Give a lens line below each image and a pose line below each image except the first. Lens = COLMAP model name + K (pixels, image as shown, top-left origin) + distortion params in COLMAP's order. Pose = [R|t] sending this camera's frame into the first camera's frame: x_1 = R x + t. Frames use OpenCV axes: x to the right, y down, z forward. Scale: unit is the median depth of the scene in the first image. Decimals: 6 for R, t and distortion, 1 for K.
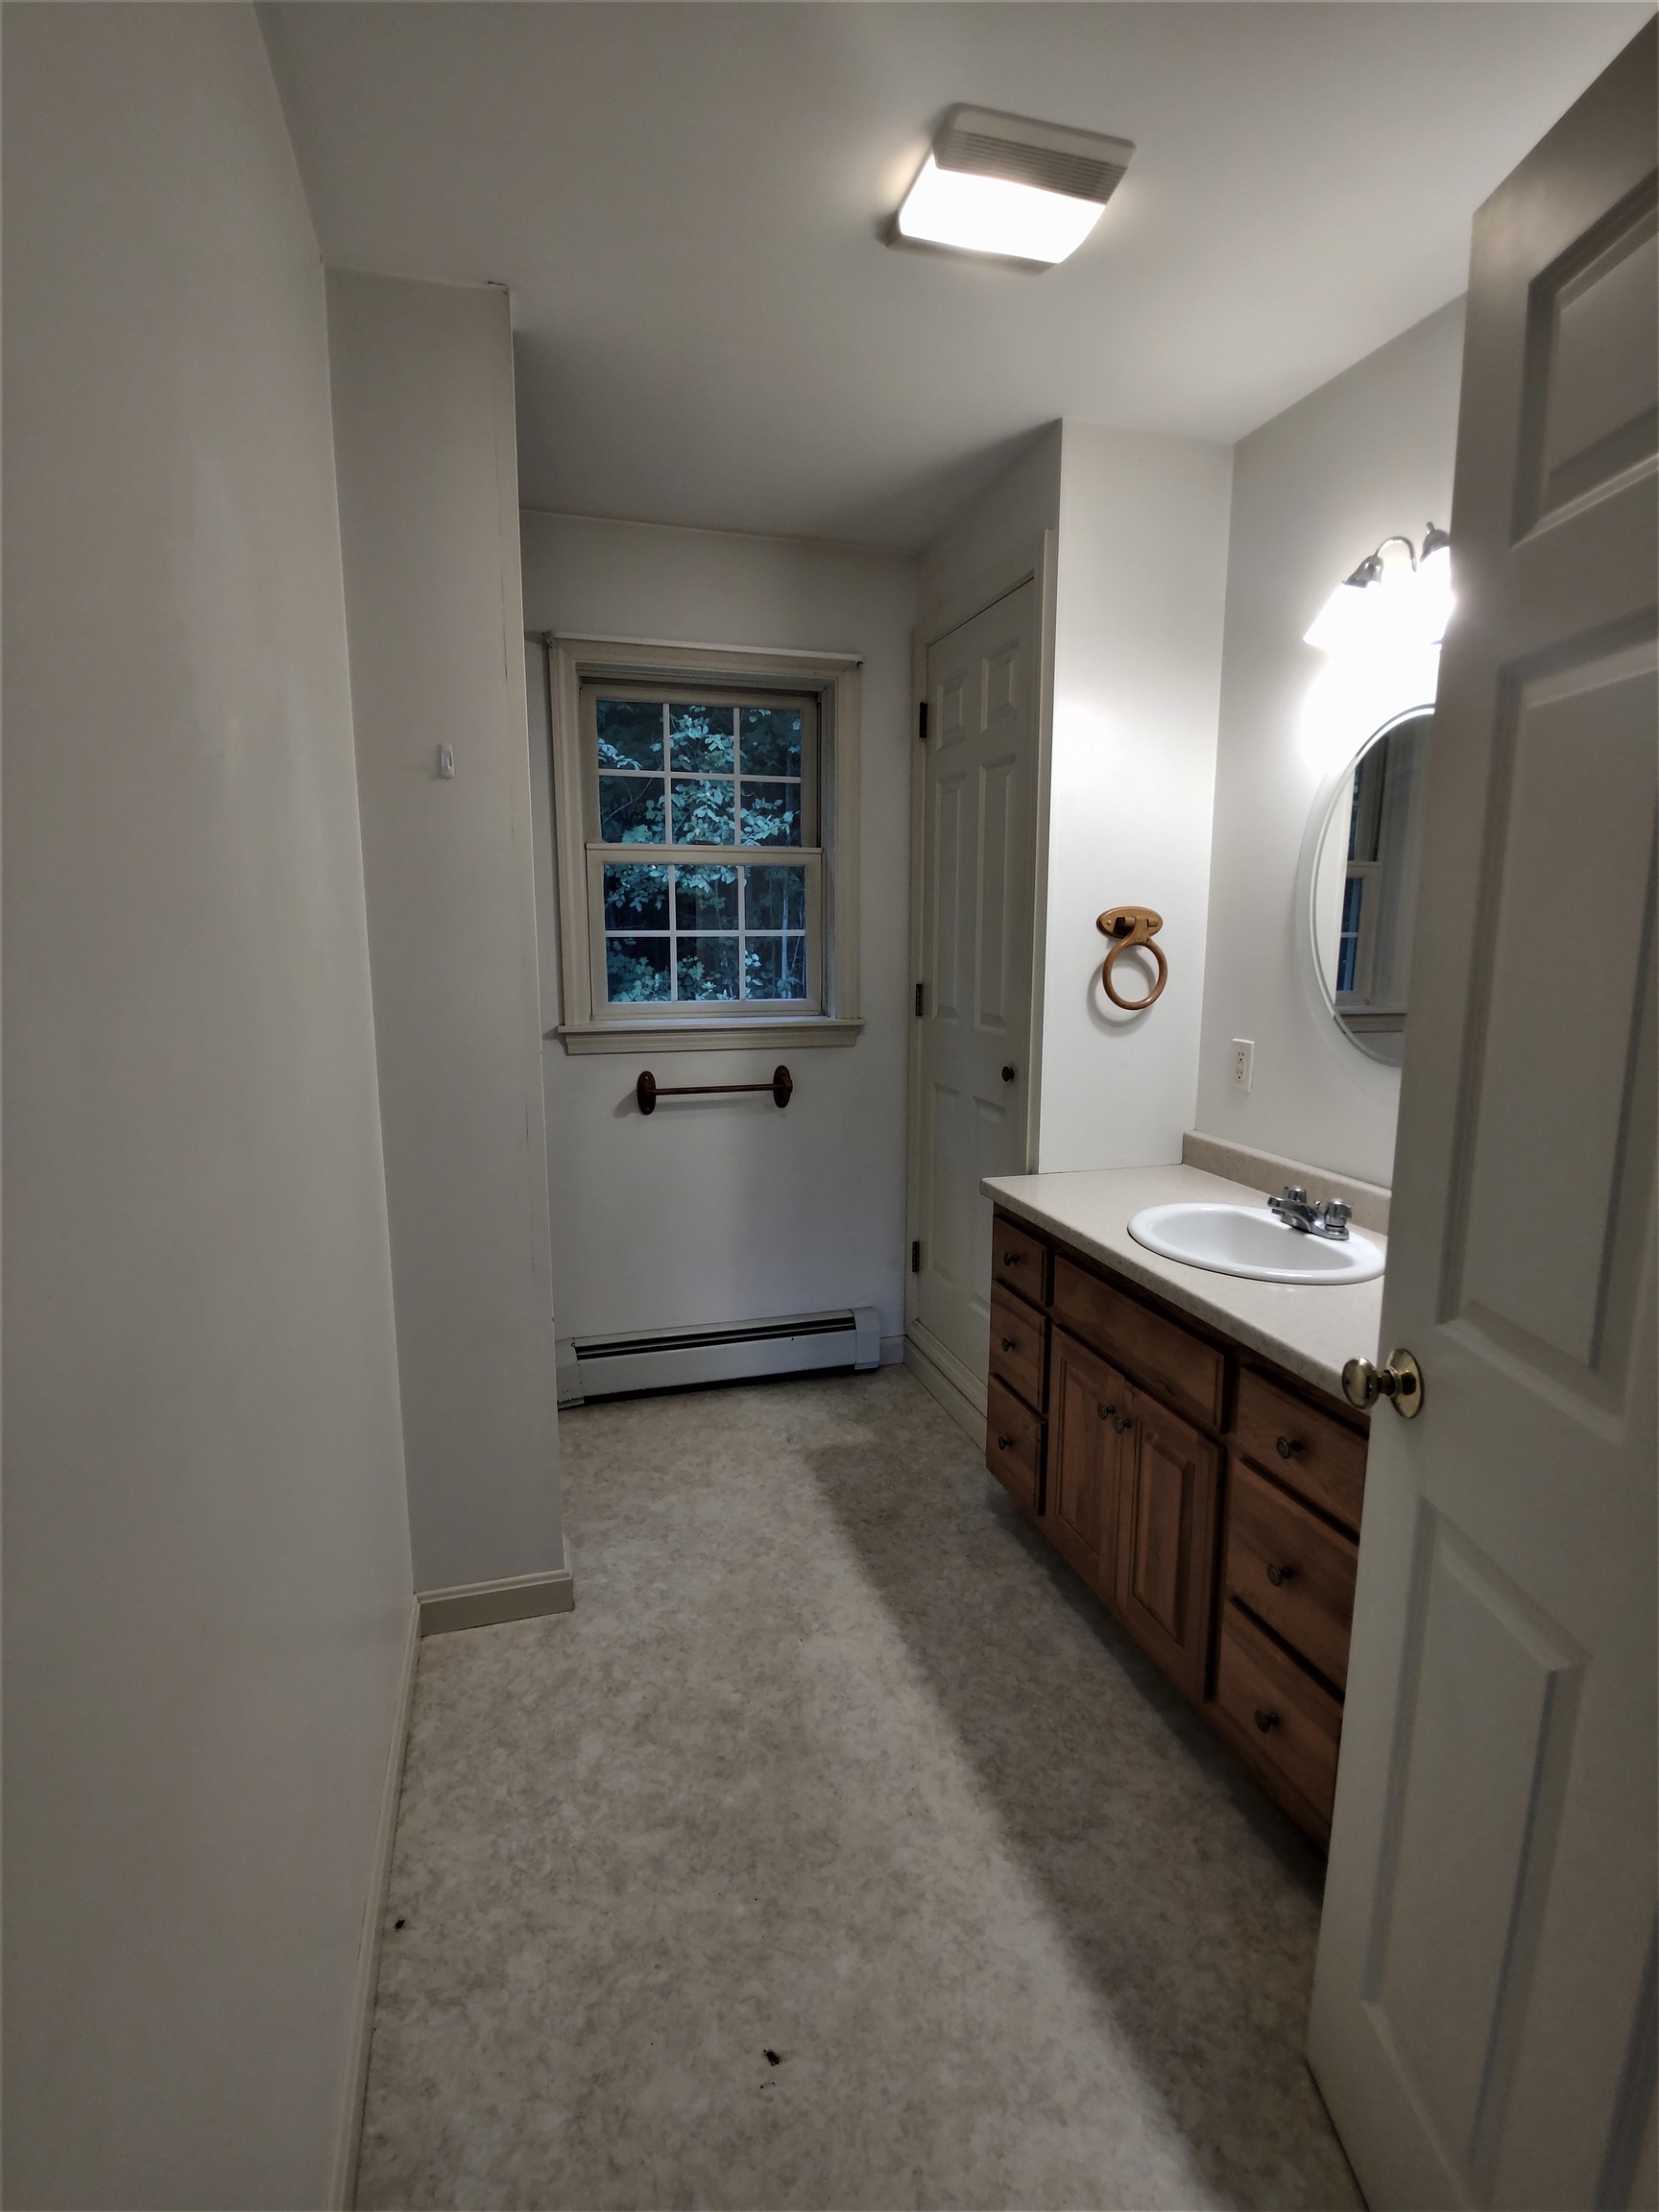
lens RADIAL K [[1073.9, 0, 832.0], [0, 1073.9, 1107.5], [0, 0, 1]] dist [-0.006619, -0.001151]
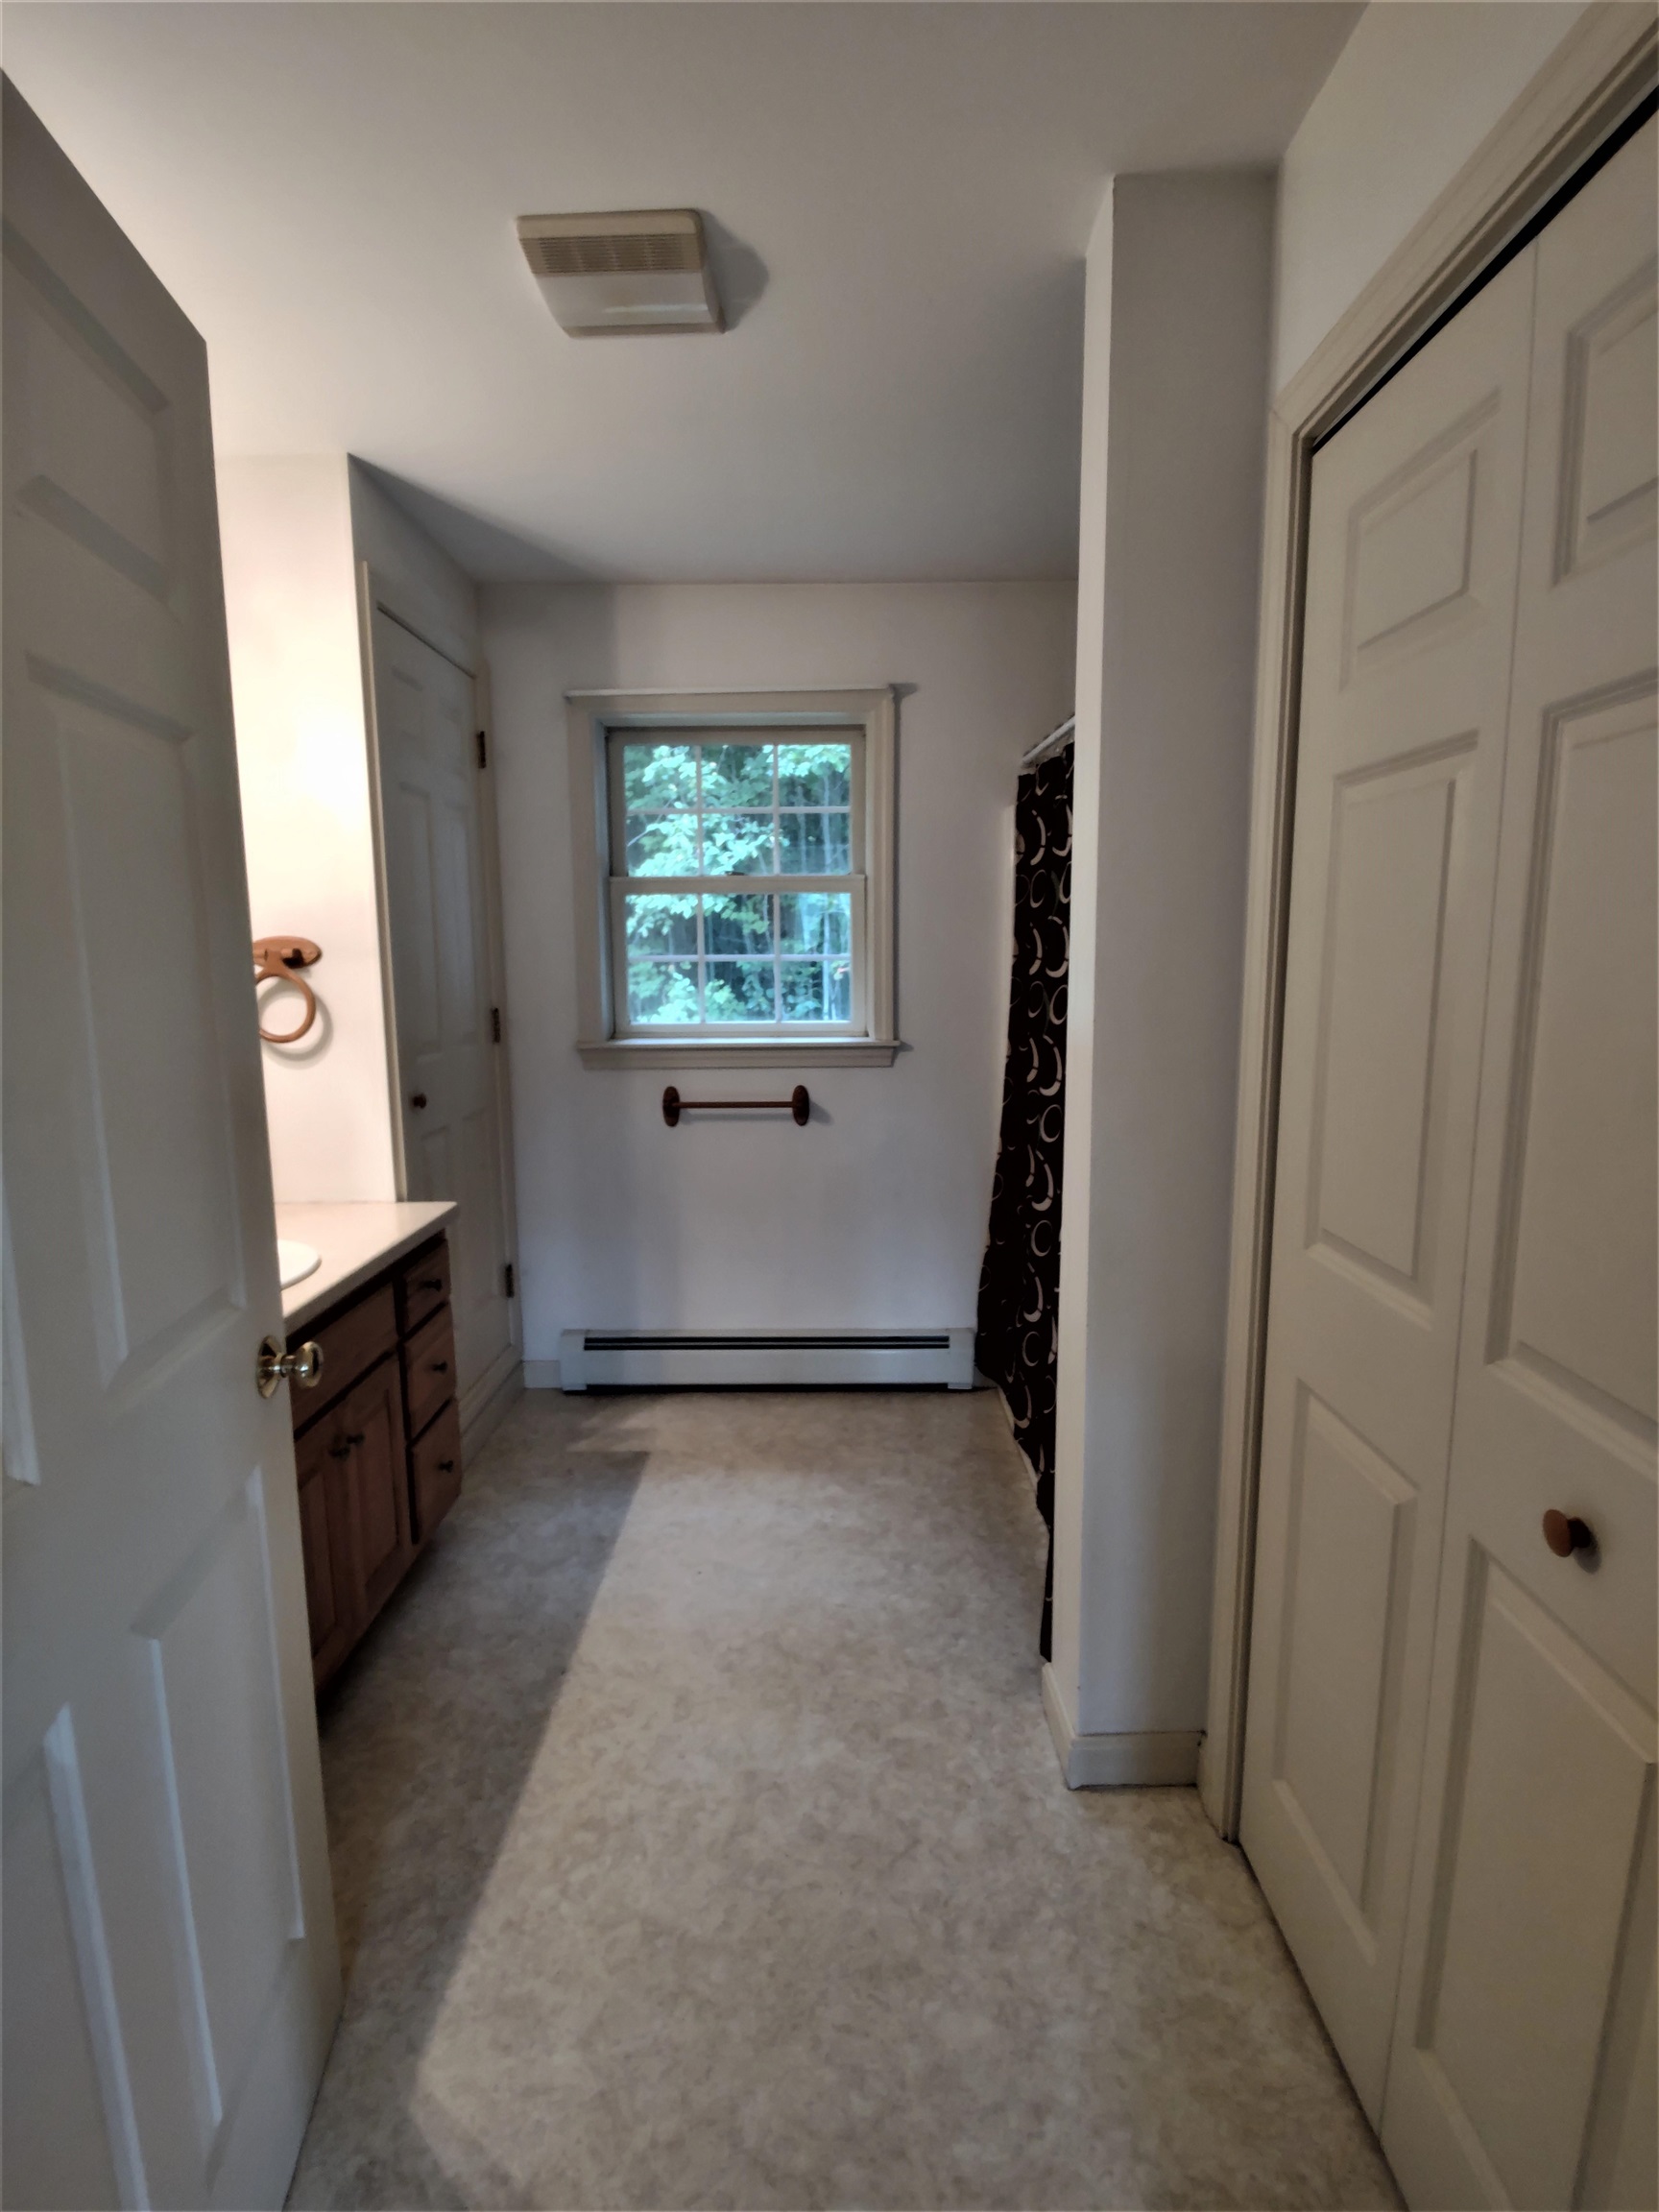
lens RADIAL K [[1073.9, 0, 828.6], [0, 1073.9, 1112.7], [0, 0, 1]] dist [-0.006619, -0.001151]
pose [[-0.955774, -0.044726, 0.290682, -0.352997], [0.046742, 0.952706, 0.300277, -0.281876], [-0.290365, 0.300584, -0.908481, 1.687097]]
